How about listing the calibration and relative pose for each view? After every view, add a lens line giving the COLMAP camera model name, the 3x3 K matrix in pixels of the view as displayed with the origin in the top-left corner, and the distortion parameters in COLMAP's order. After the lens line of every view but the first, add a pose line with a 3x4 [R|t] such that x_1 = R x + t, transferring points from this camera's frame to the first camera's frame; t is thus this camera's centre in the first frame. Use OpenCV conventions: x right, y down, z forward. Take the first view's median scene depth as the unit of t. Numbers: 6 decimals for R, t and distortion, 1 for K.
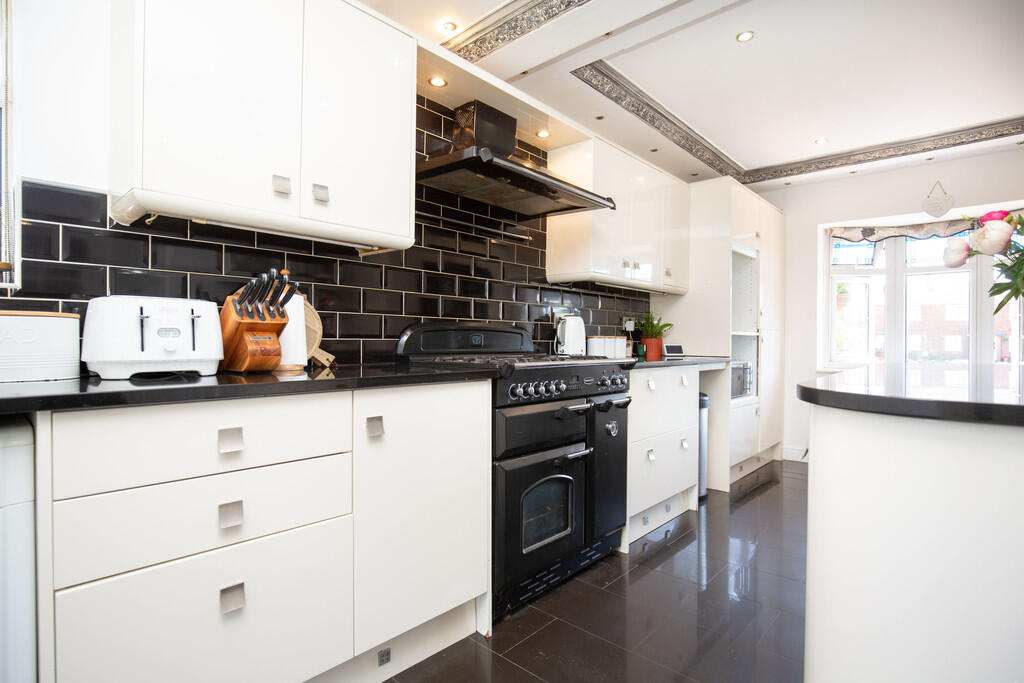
lens RADIAL K [[503.5, 0, 512.0], [0, 503.5, 341.5], [0, 0, 1]] dist [-0.025985, 0.000304]
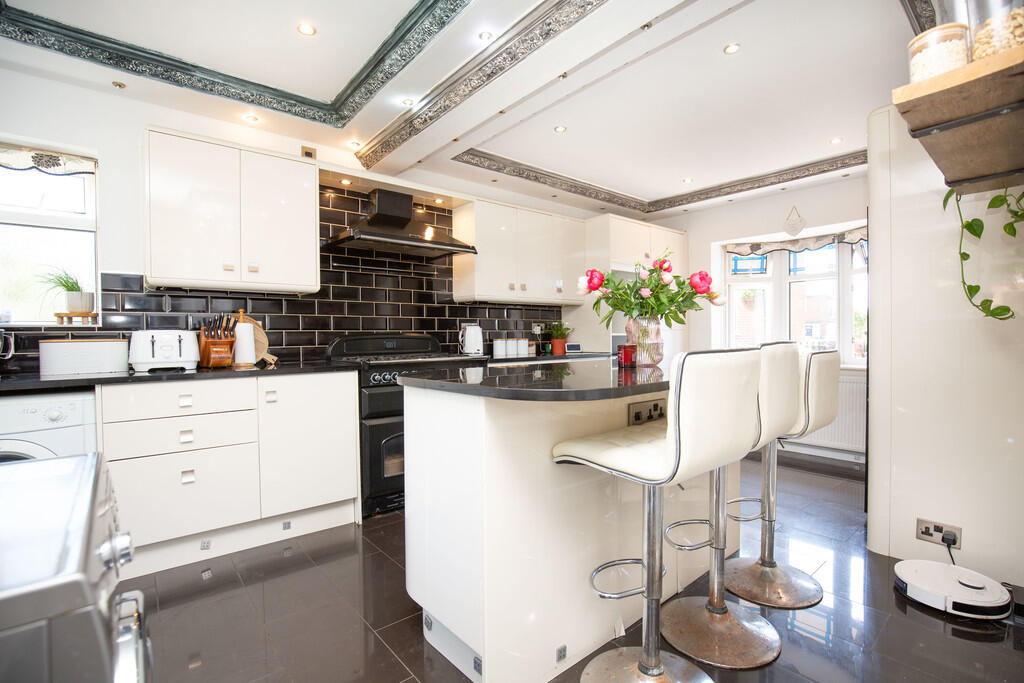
lens RADIAL K [[465.7, 0, 512.0], [0, 465.7, 341.5], [0, 0, 1]] dist [-0.037570, 0.000334]
pose [[0.990892, -0.014645, -0.133860, 0.413839], [0.016061, 0.999826, 0.009500, -0.017243], [0.133698, -0.011563, 0.990955, -0.279625]]
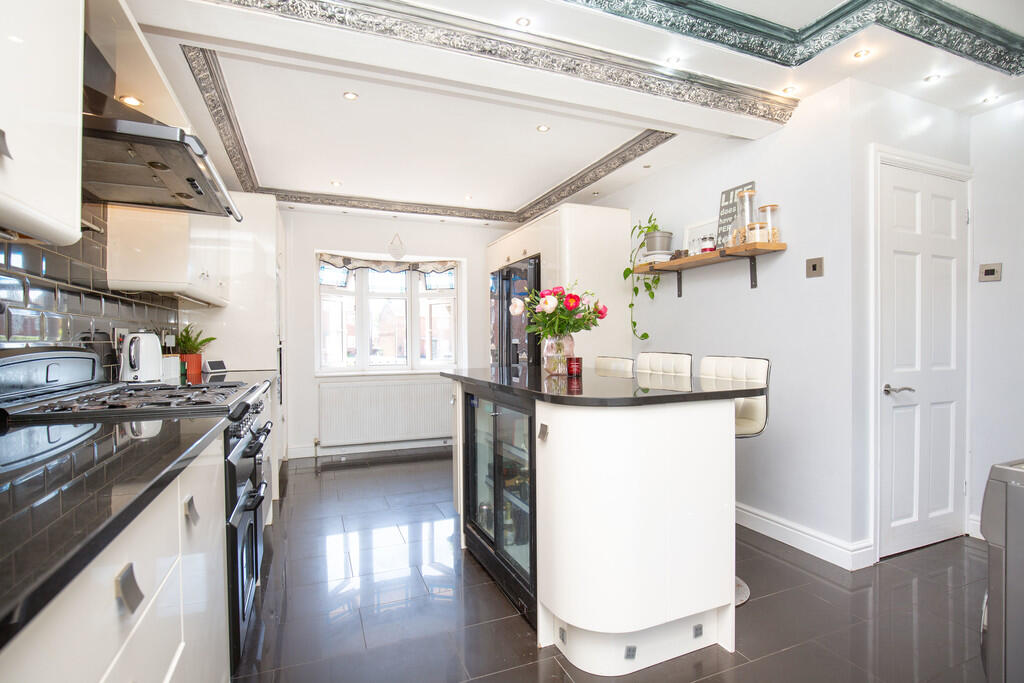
lens RADIAL K [[500.6, 0, 512.0], [0, 500.6, 341.5], [0, 0, 1]] dist [-0.027063, 0.000093]
pose [[0.430949, -0.012874, 0.902284, -0.345669], [0.009836, 0.999906, 0.009569, -0.040418], [-0.902323, 0.004751, 0.431035, 0.132954]]
